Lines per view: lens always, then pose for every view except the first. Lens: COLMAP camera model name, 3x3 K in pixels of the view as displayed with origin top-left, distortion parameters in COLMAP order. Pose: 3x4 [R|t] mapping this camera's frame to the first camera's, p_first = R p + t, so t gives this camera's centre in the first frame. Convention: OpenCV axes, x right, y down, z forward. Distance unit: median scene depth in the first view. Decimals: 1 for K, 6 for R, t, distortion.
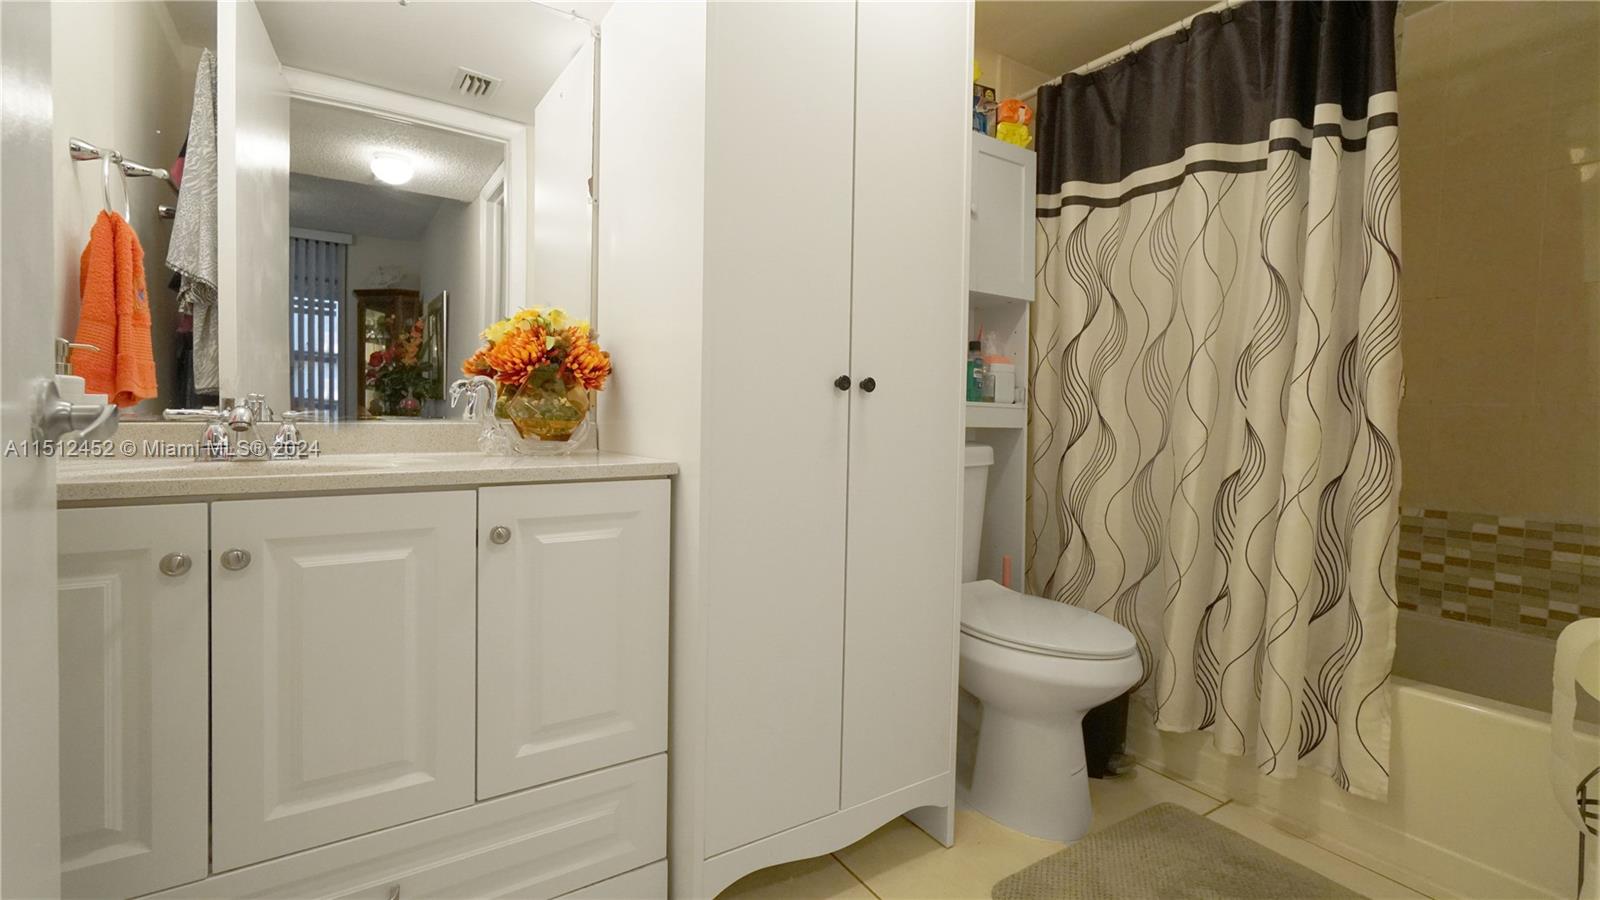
lens RADIAL K [[720.6, 0, 794.7], [0, 720.6, 418.3], [0, 0, 1]] dist [-0.001480, 0.000306]
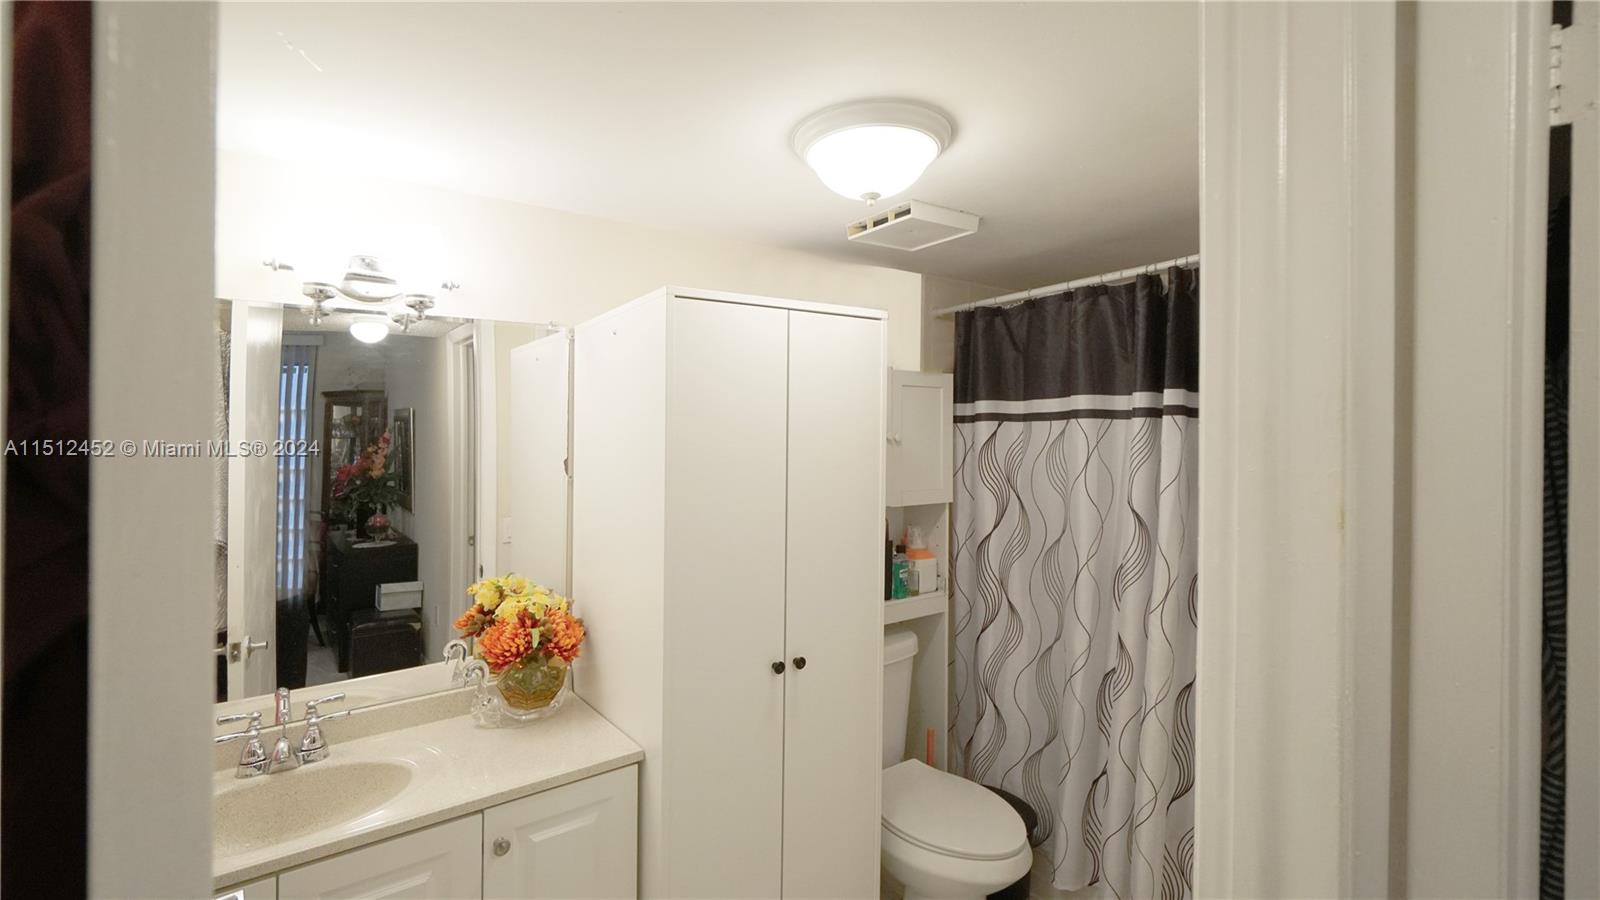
lens RADIAL K [[721.0, 0, 804.2], [0, 721.0, 430.1], [0, 0, 1]] dist [-0.000975, 0.000311]
pose [[0.998004, -0.008488, 0.062571, 0.024334], [0.009306, 0.999875, -0.012789, -0.289373], [-0.062455, 0.013346, 0.997959, -0.157201]]
